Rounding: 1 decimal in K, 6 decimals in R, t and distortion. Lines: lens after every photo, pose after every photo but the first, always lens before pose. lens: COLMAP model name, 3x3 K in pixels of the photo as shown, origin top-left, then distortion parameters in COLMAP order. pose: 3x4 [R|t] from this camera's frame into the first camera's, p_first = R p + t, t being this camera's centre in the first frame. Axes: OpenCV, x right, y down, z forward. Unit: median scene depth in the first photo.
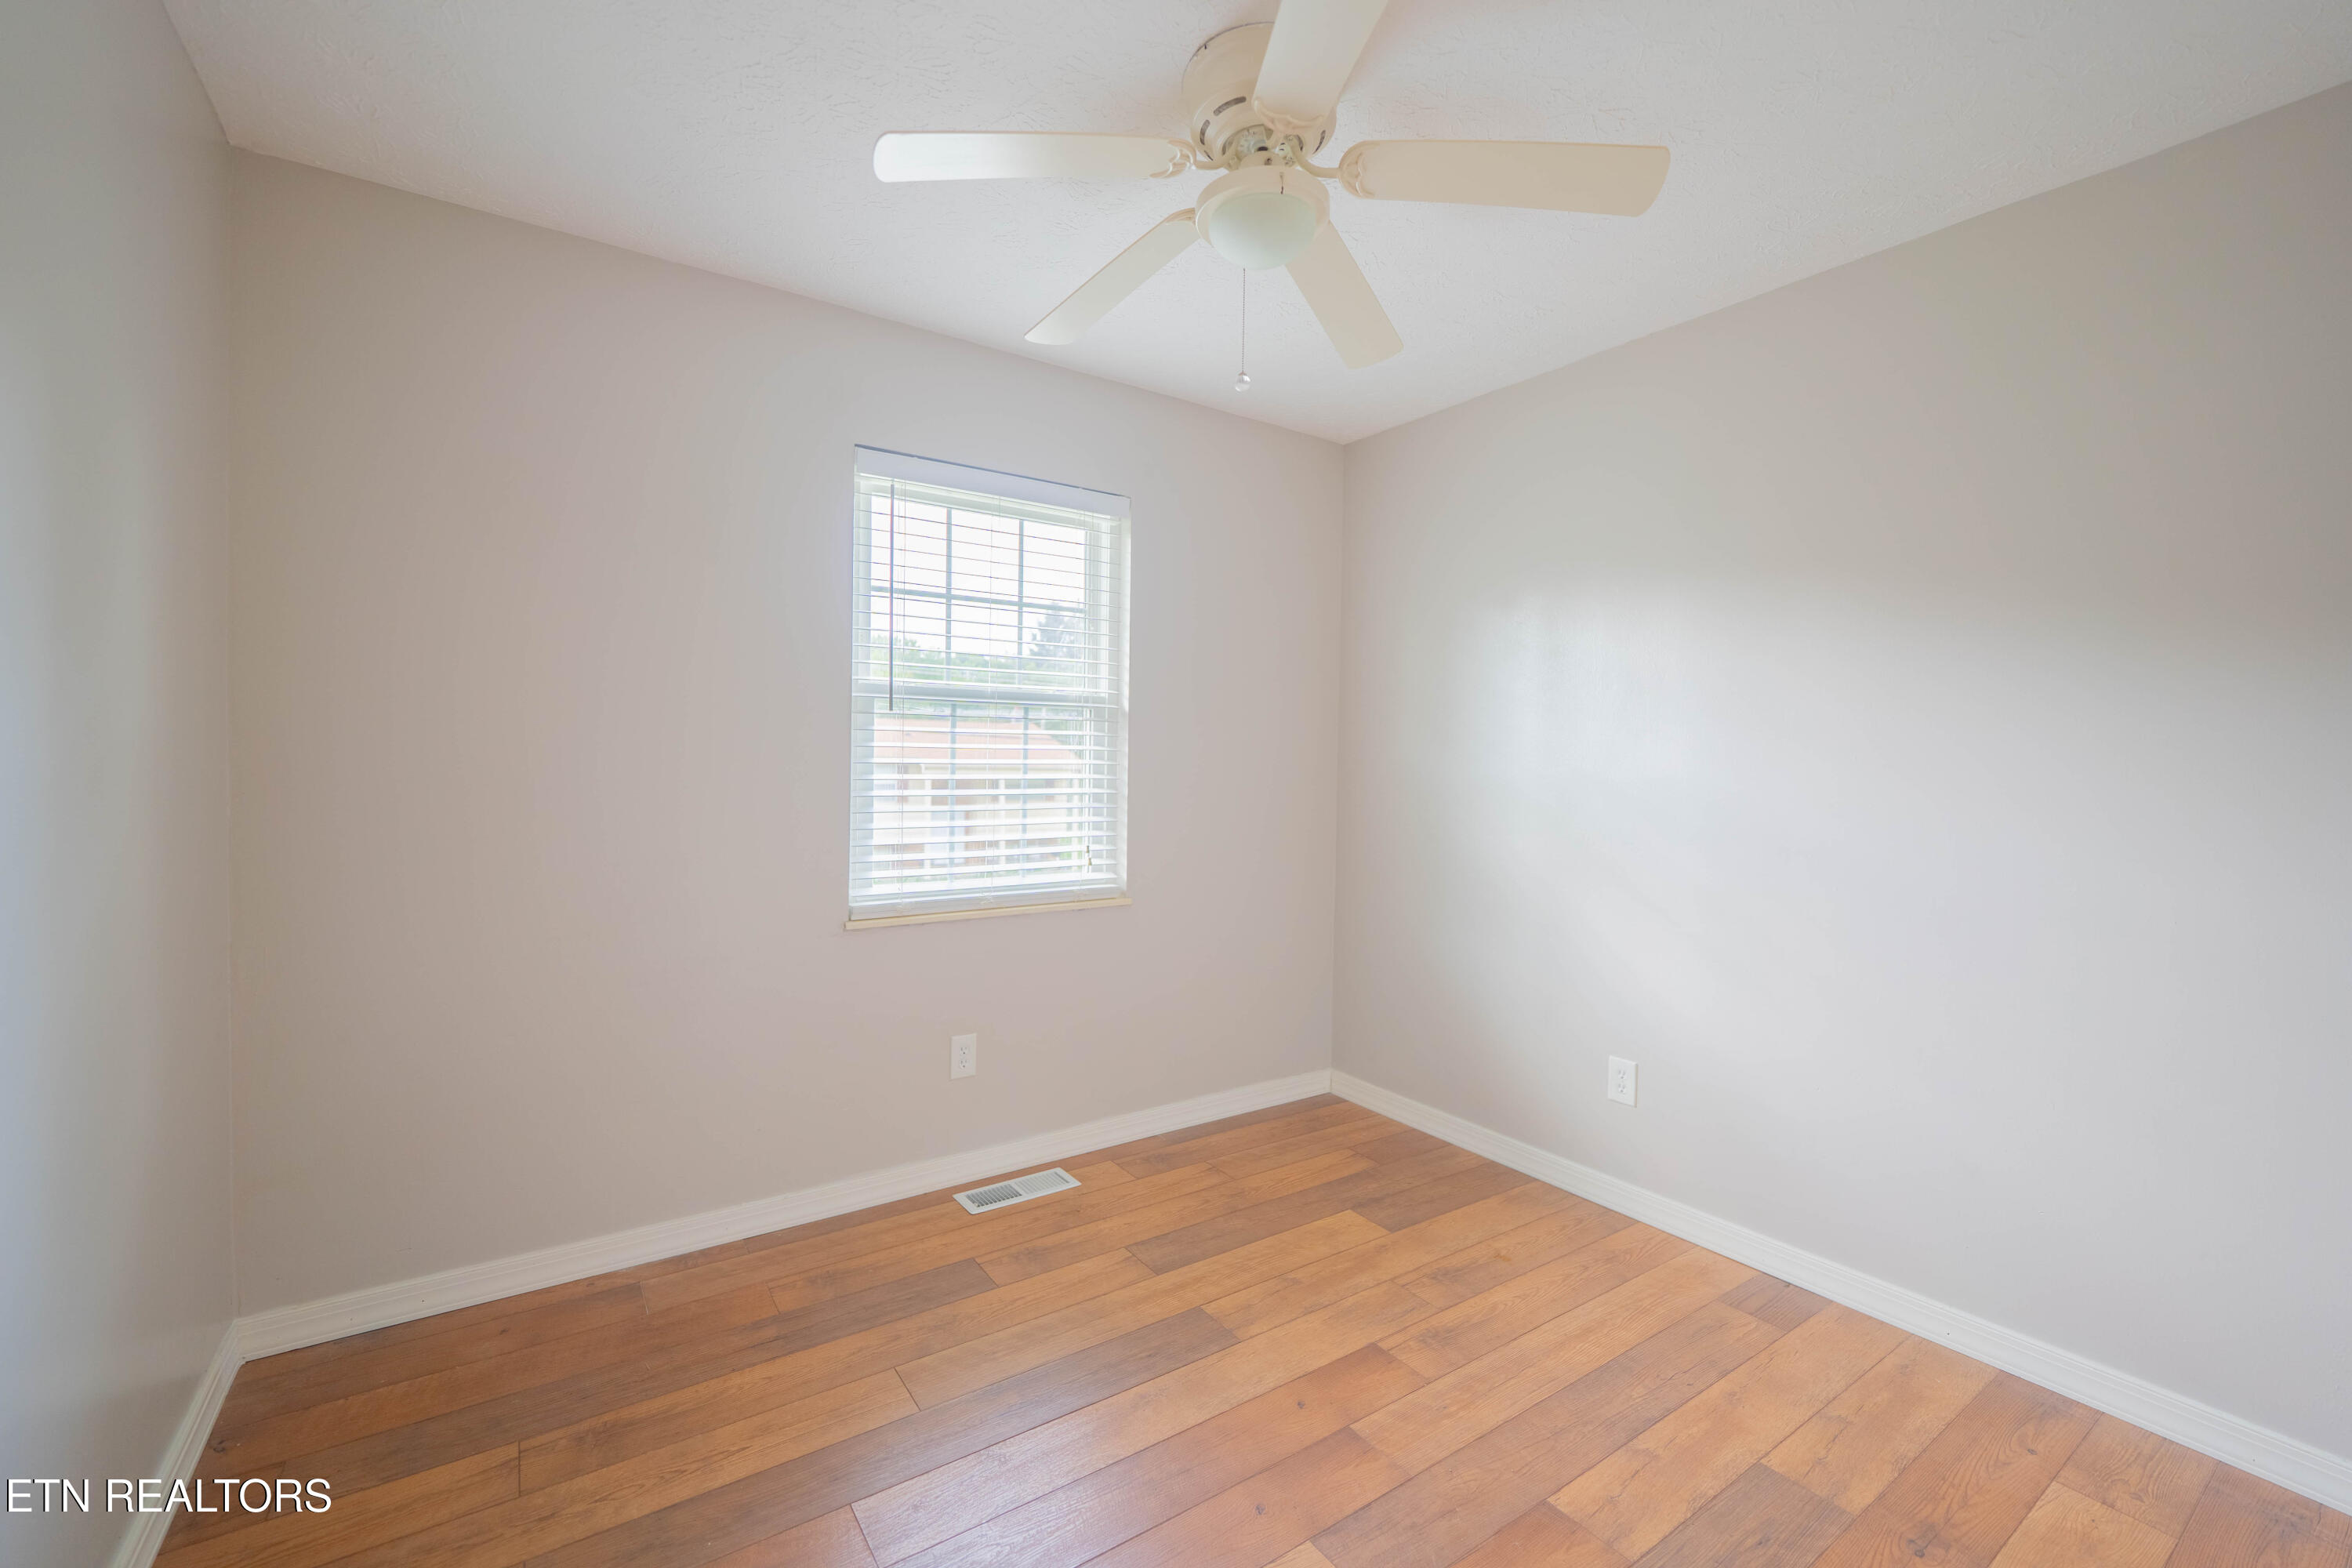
lens RADIAL K [[966.5, 0, 1165.8], [0, 966.5, 838.7], [0, 0, 1]] dist [-0.007964, -0.002272]
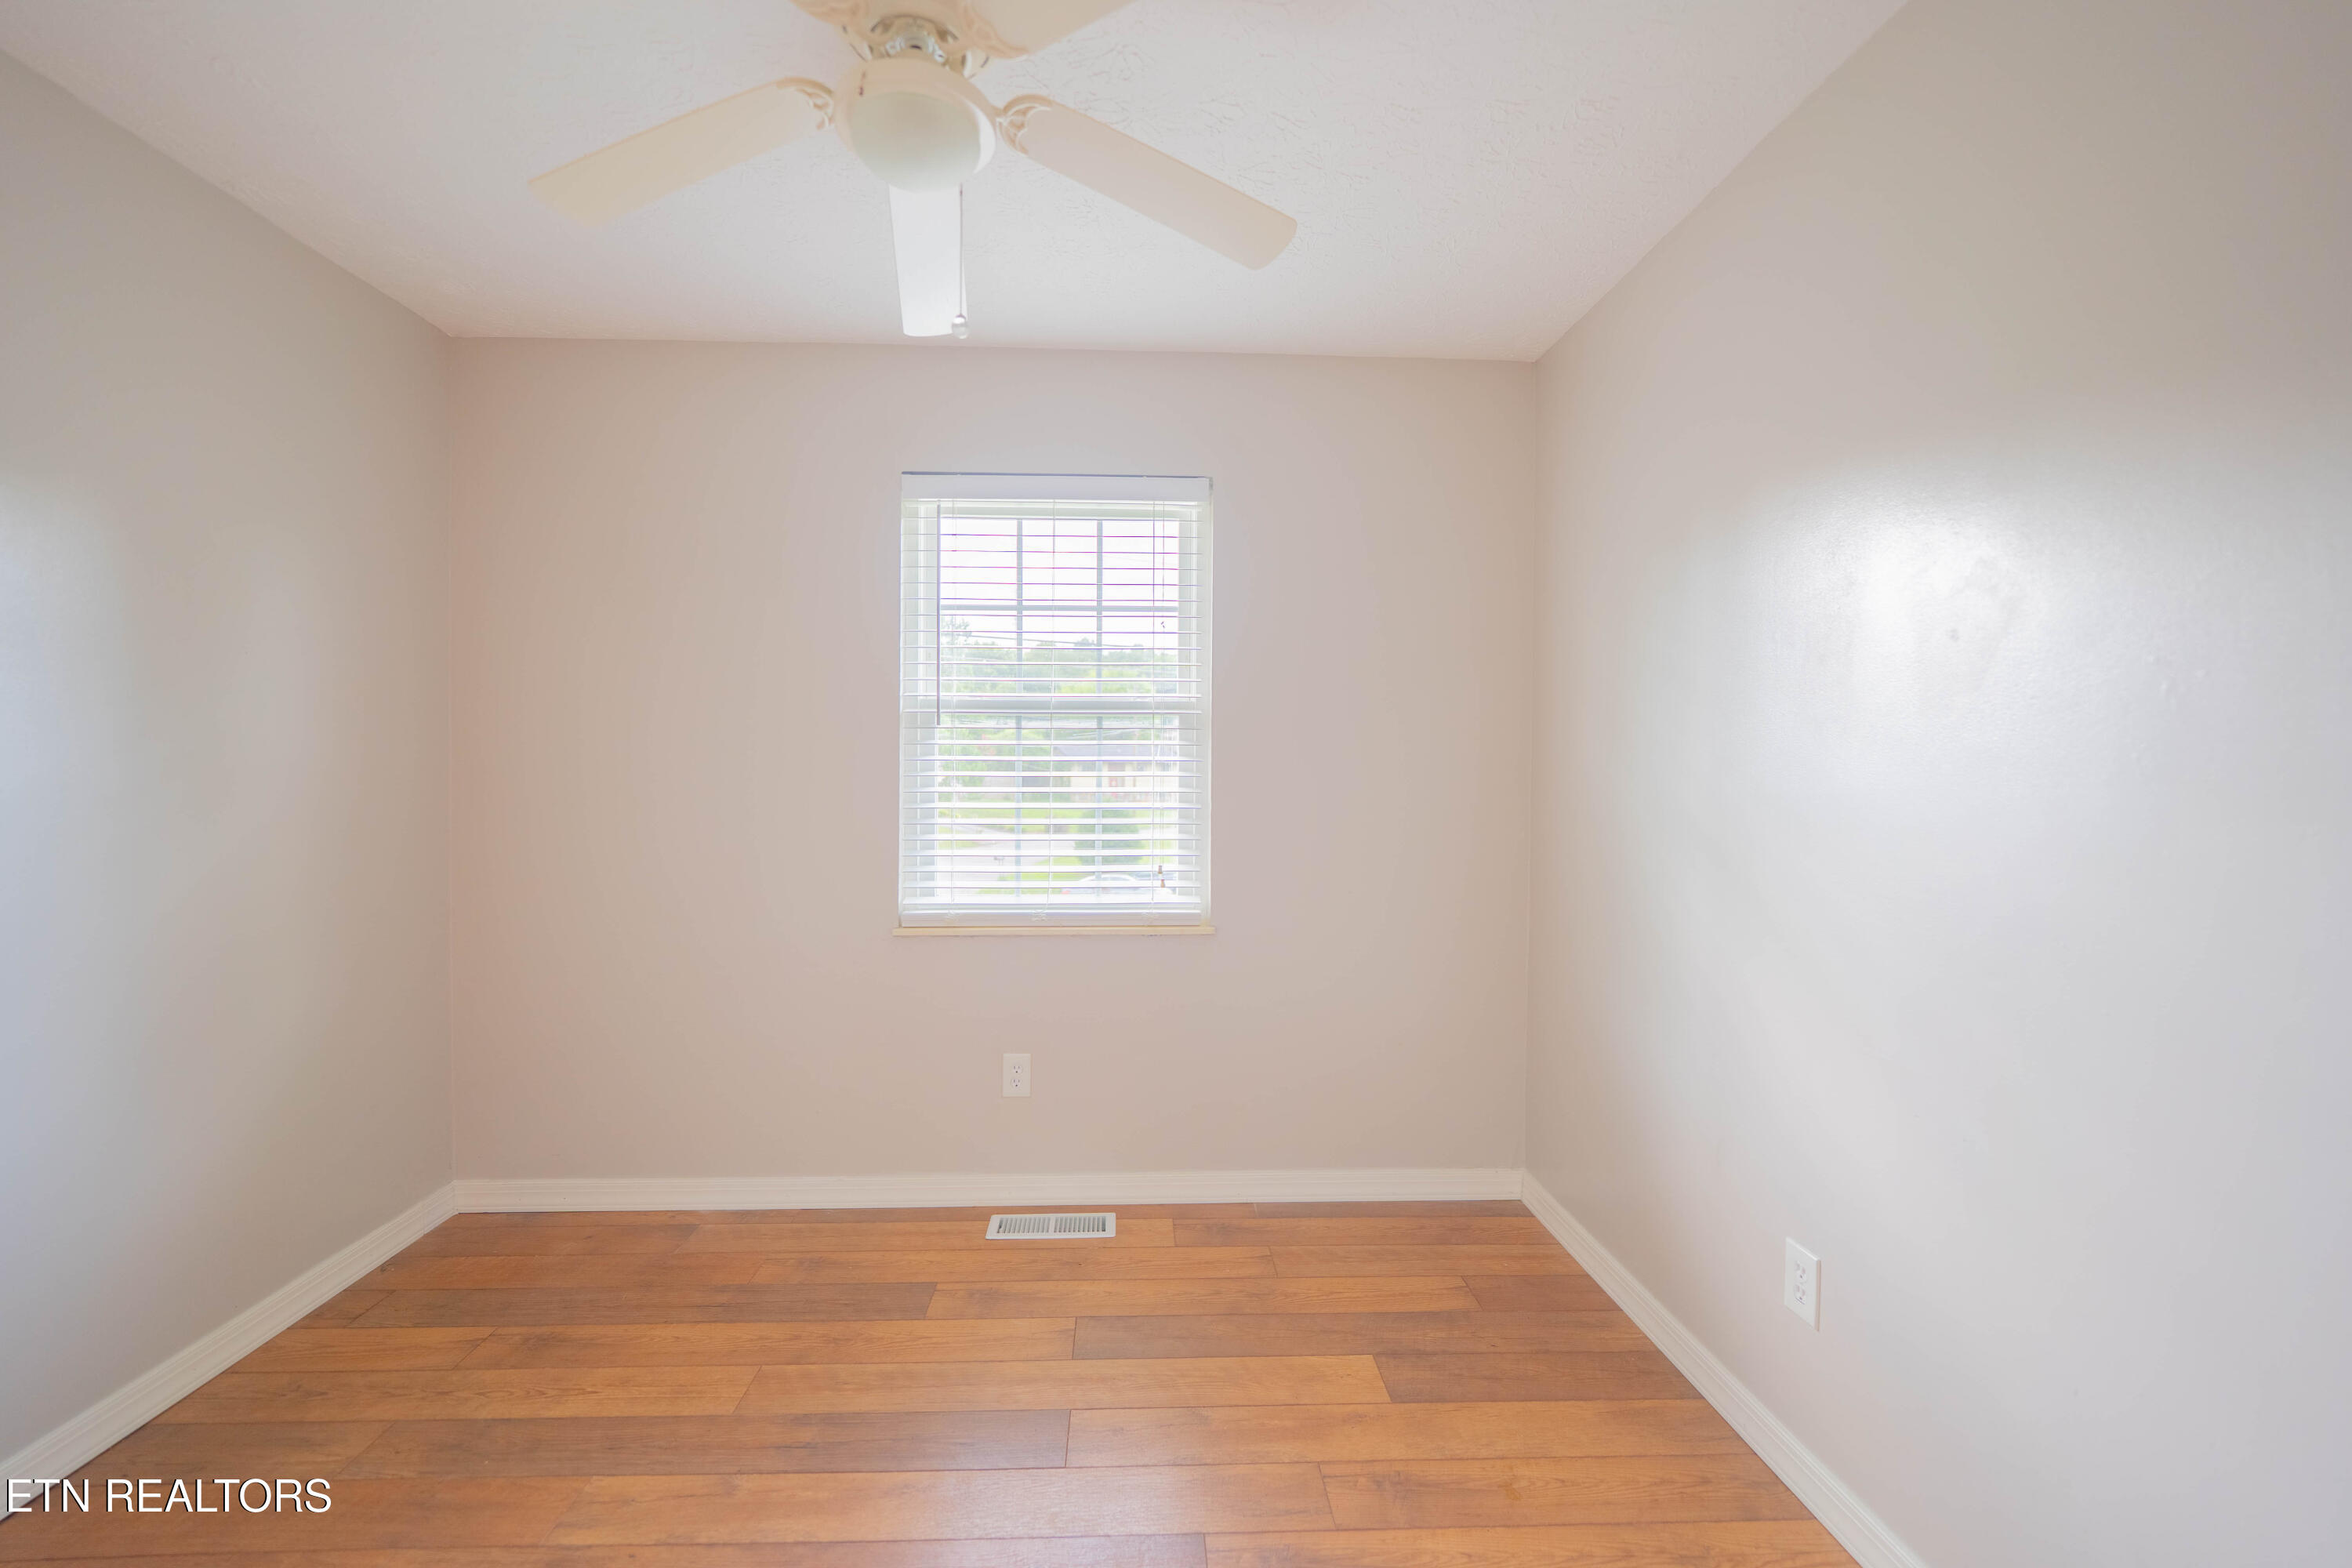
lens RADIAL K [[966.5, 0, 1221.6], [0, 966.5, 837.1], [0, 0, 1]] dist [-0.007964, -0.002272]
pose [[0.848688, 0.025767, -0.528266, 0.502655], [-0.038020, 0.999201, -0.012343, -0.012103], [0.527526, 0.030560, 0.848989, 0.287813]]
